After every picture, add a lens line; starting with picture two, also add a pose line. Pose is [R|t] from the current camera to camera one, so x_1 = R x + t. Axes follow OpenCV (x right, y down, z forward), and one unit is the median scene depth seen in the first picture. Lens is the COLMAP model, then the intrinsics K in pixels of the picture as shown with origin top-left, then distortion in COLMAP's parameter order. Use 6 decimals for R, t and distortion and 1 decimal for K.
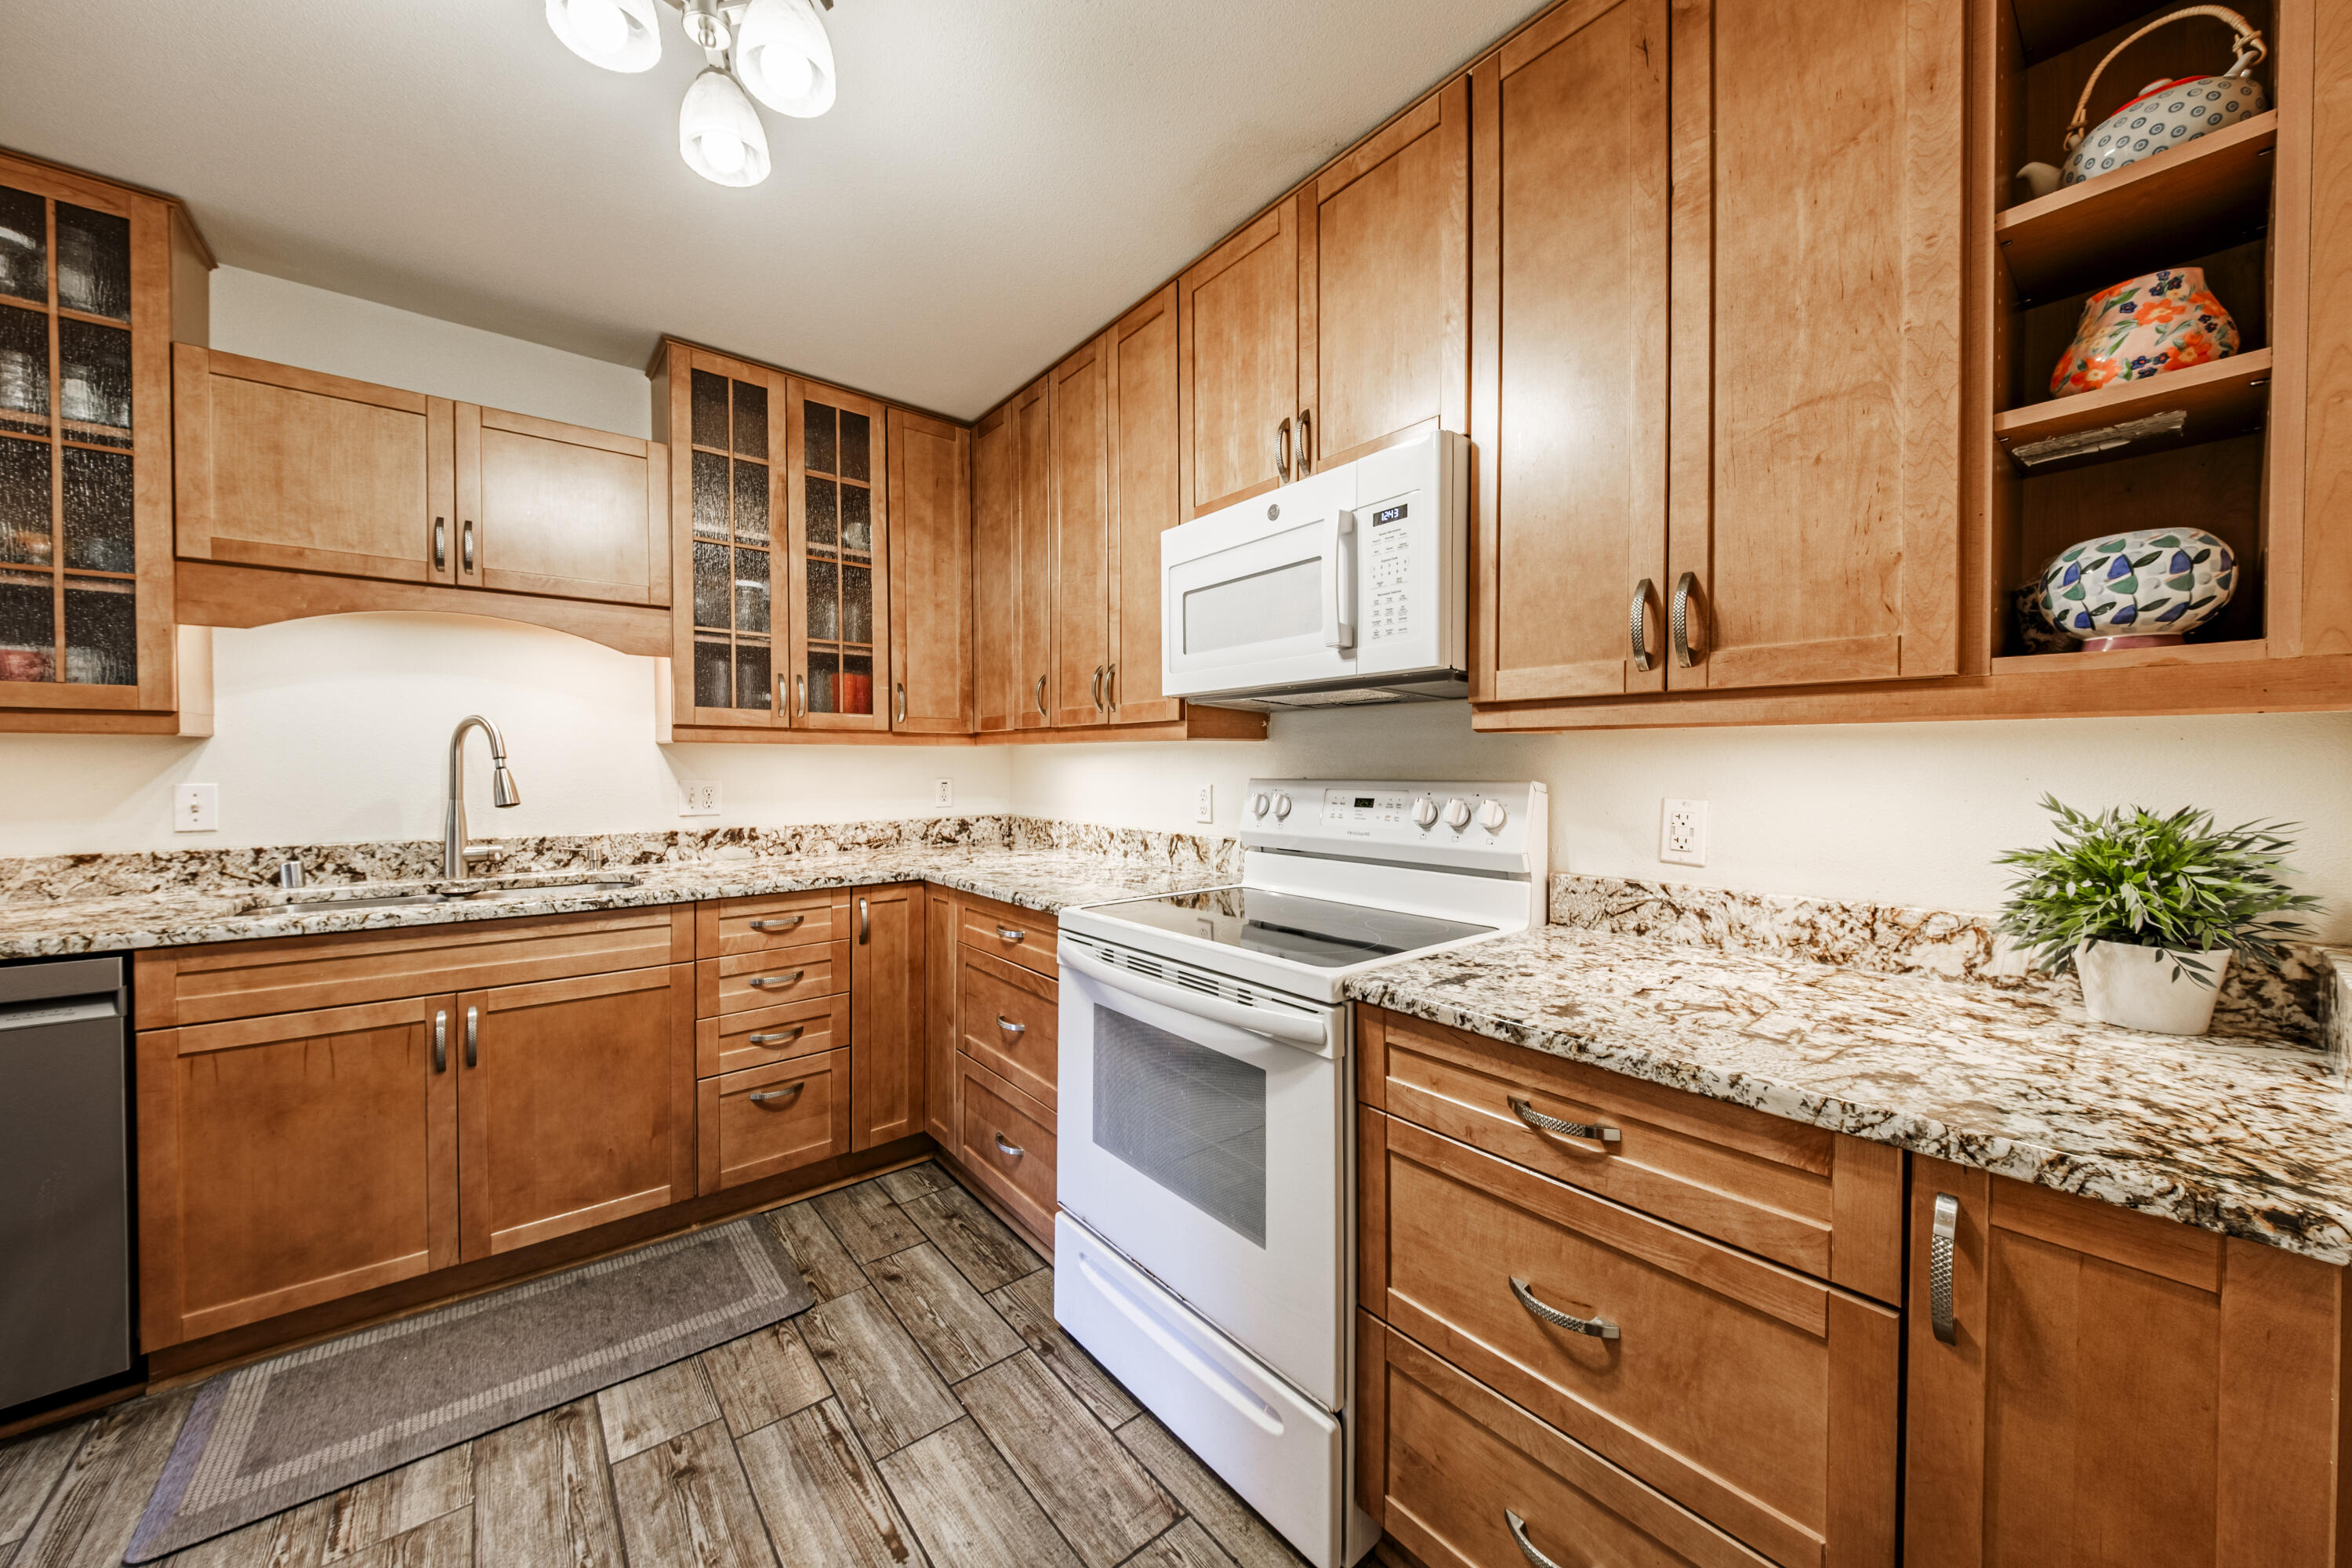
lens RADIAL K [[835.9, 0, 1184.8], [0, 835.9, 773.5], [0, 0, 1]] dist [0.012555, -0.007569]
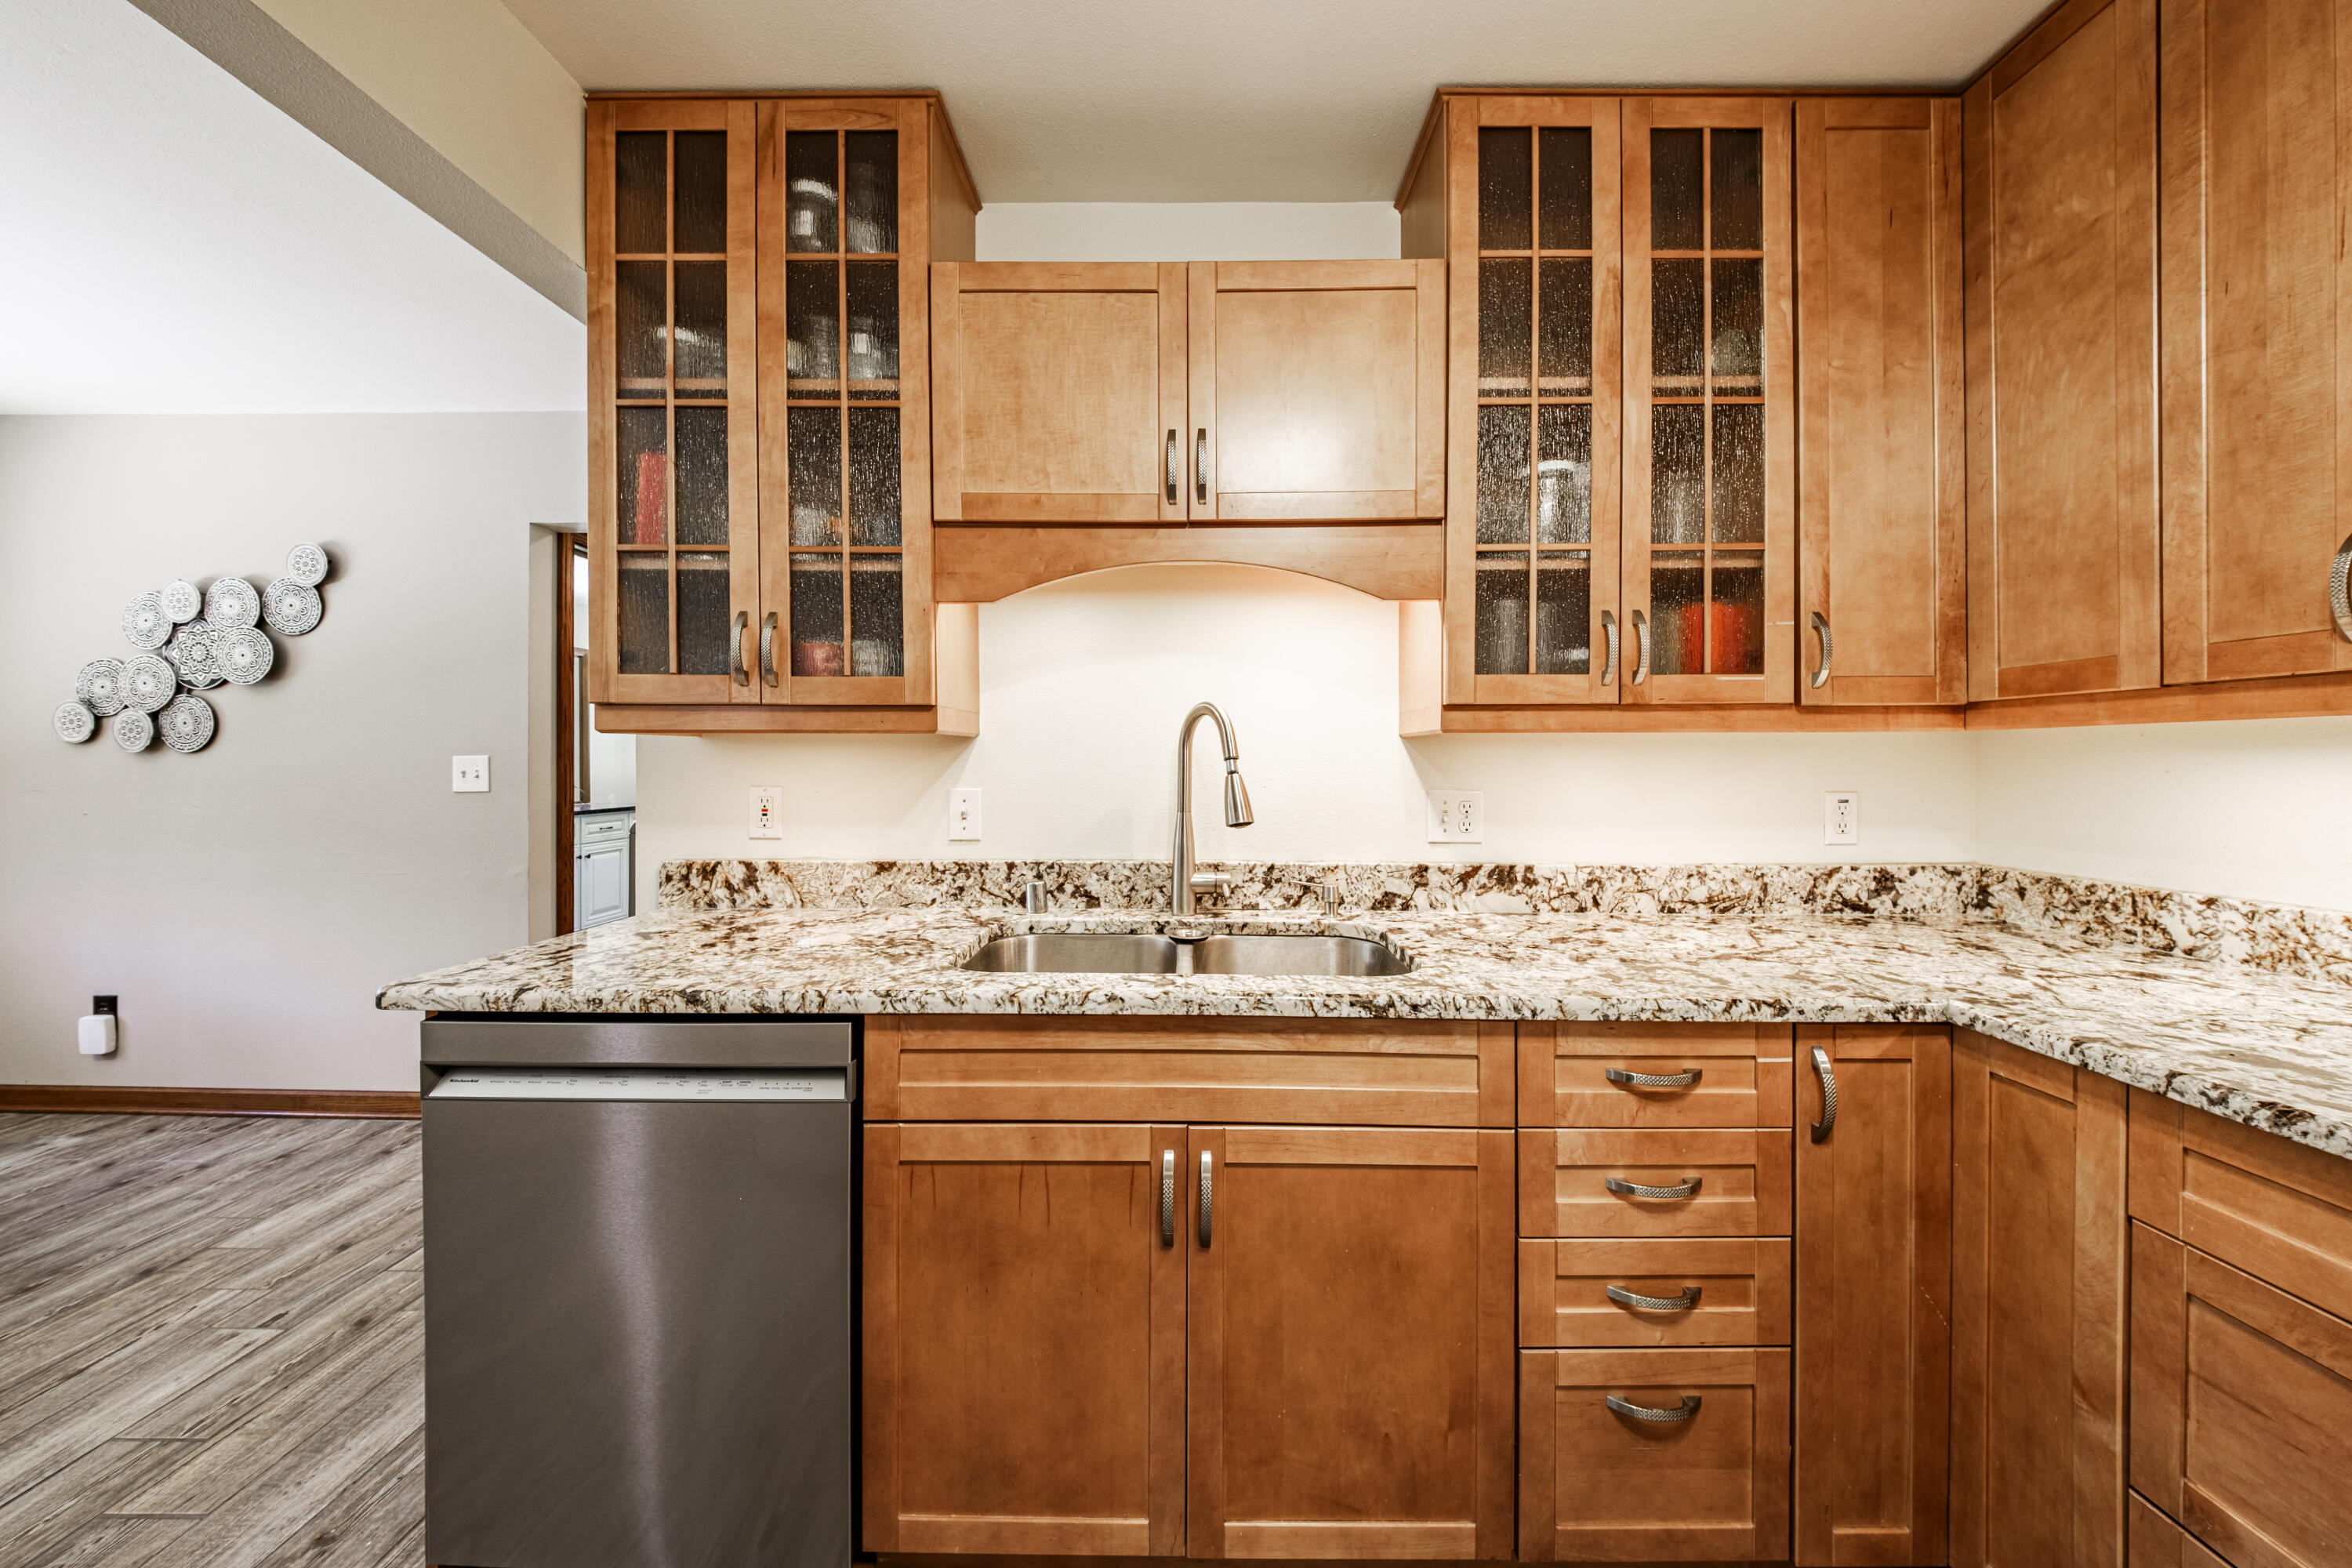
lens RADIAL K [[835.9, 0, 1184.8], [0, 835.9, 773.5], [0, 0, 1]] dist [0.012555, -0.007569]
pose [[0.764537, 0.008164, -0.644528, -0.405980], [-0.007049, 0.999966, 0.004305, -0.008893], [0.644541, 0.001252, 0.764569, 0.451738]]
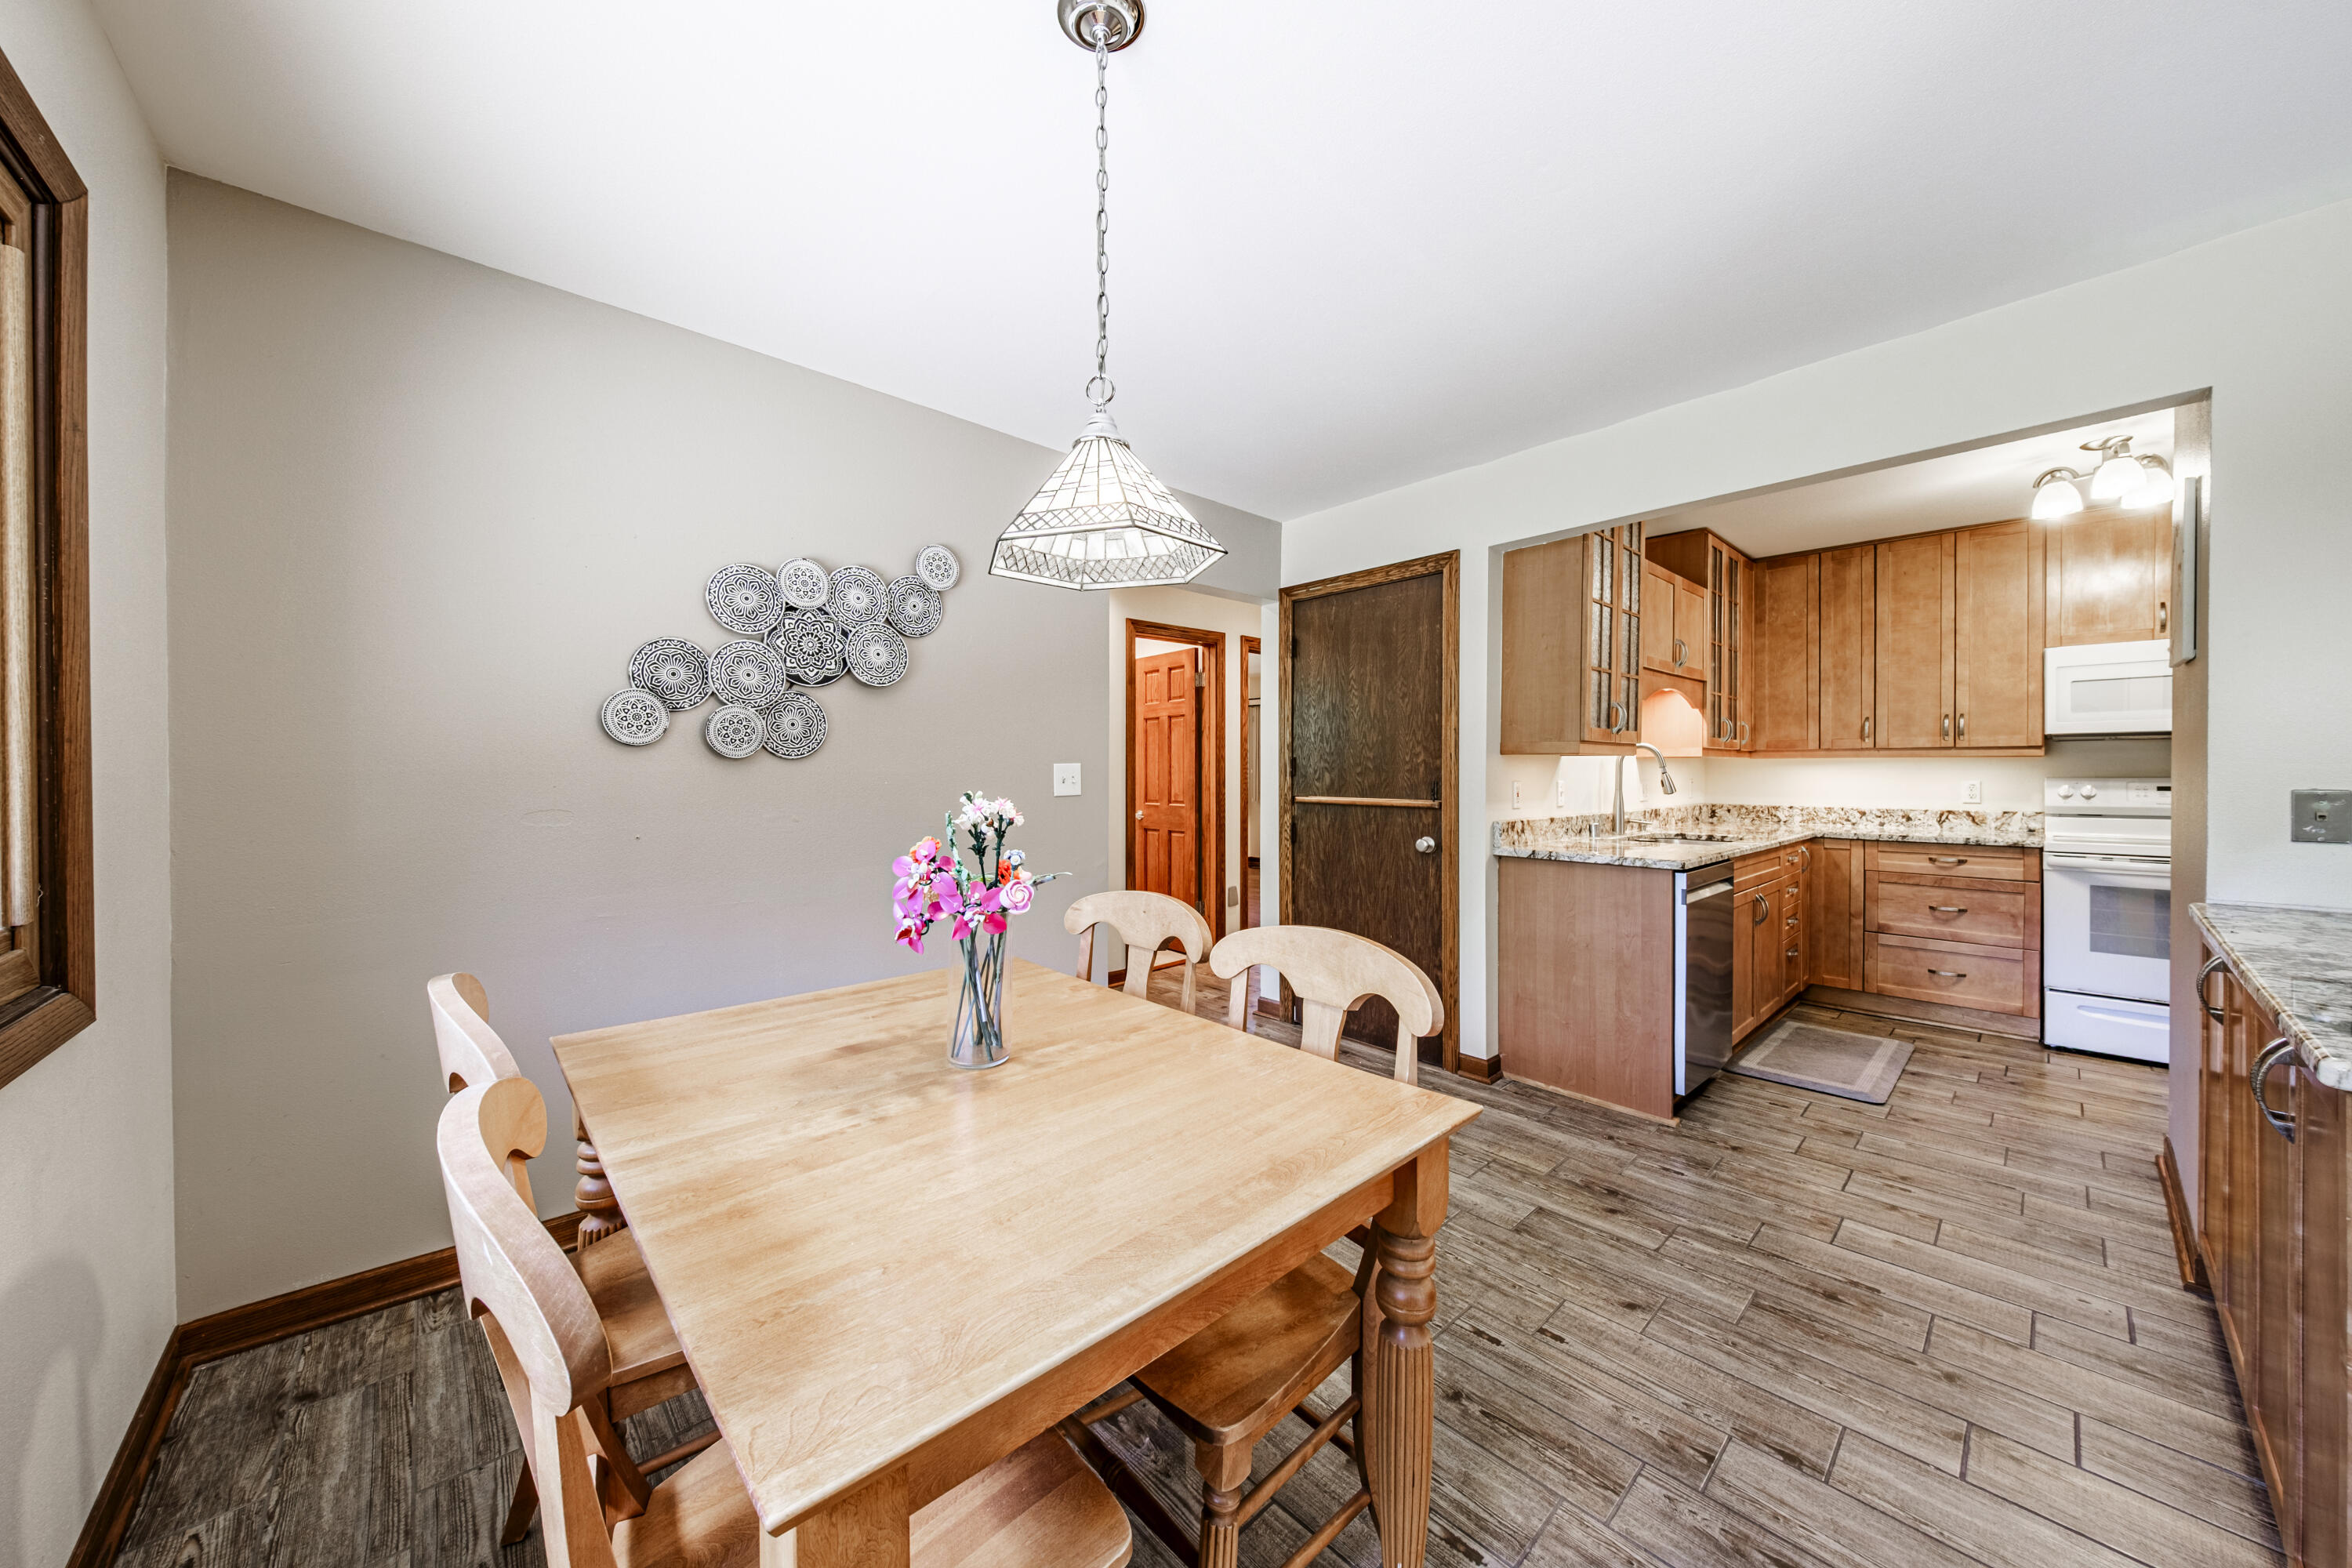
lens RADIAL K [[901.4, 0, 1109.2], [0, 901.4, 776.5], [0, 0, 1]] dist [-0.002468, -0.000258]
pose [[0.997873, -0.003246, 0.065109, -2.255581], [0.003641, 0.999976, -0.005957, 0.009706], [-0.065088, 0.006182, 0.997860, -0.909517]]
